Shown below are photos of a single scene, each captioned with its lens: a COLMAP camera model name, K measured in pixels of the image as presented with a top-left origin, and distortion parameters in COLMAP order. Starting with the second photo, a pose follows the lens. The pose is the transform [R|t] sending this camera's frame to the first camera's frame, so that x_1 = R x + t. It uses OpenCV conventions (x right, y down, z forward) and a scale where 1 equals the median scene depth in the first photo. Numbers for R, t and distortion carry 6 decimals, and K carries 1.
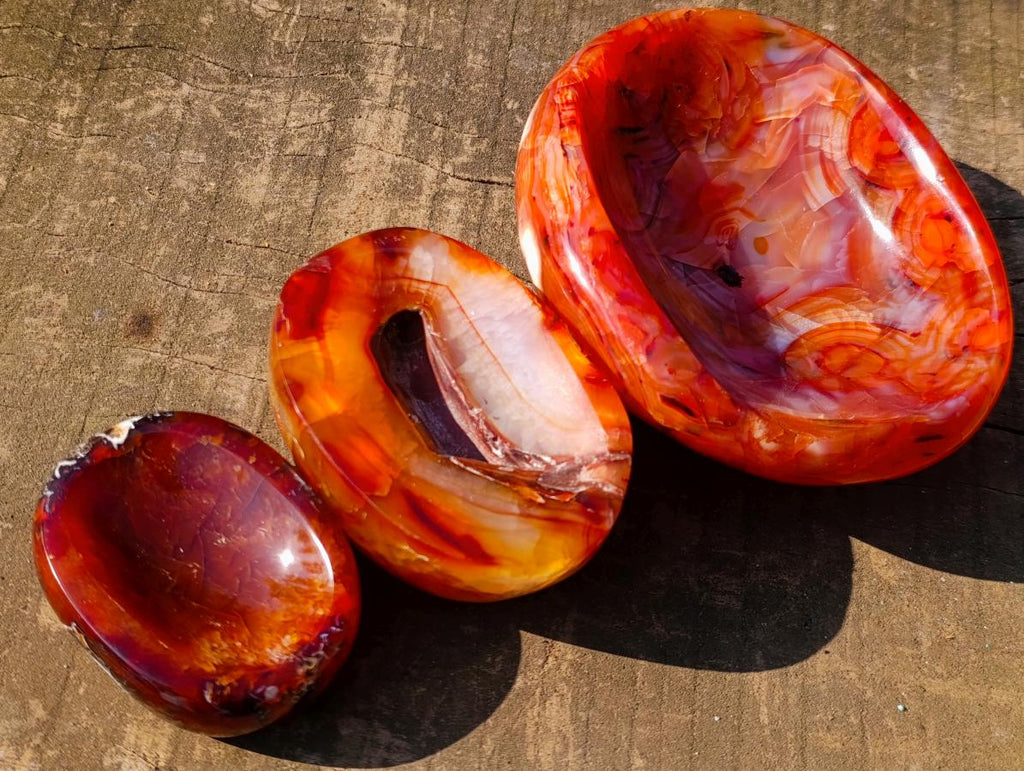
lens RADIAL K [[1510.5, 0, 512.0], [0, 1510.5, 385.5], [0, 0, 1]] dist [0.253088, -1.260474]
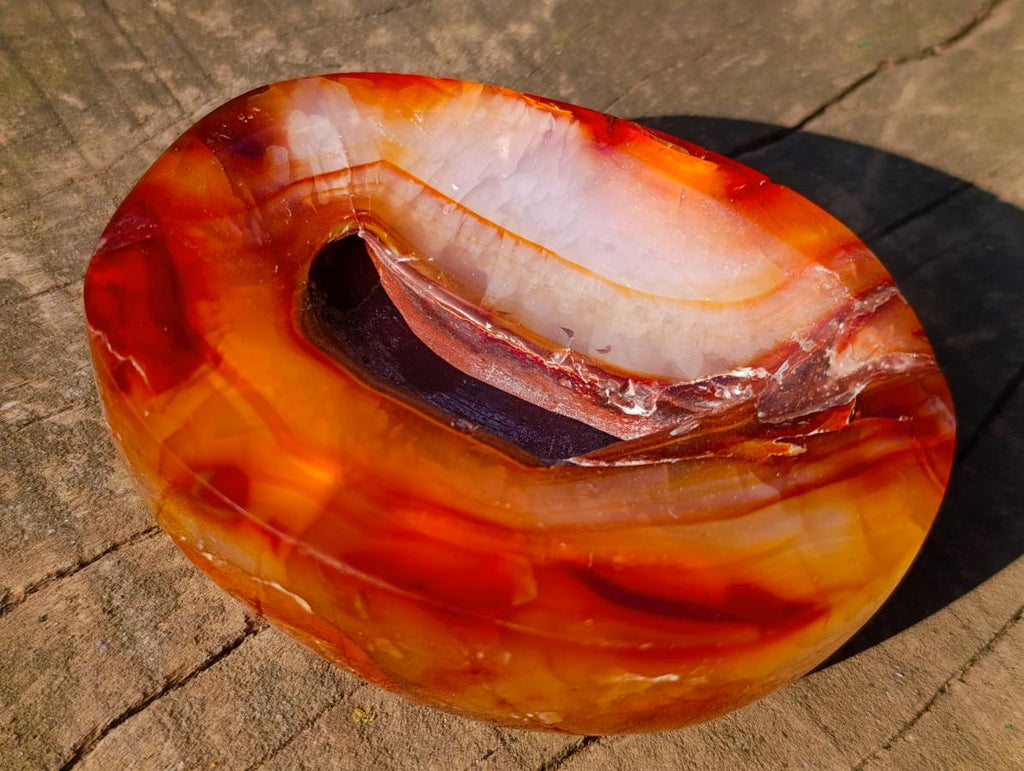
lens RADIAL K [[1510.5, 0, 512.0], [0, 1510.5, 385.5], [0, 0, 1]] dist [0.253088, -1.260474]
pose [[0.874003, -0.457958, 0.162458, -0.121296], [0.455474, 0.888582, 0.054457, -0.008725], [-0.169296, 0.026400, 0.985212, 0.511465]]
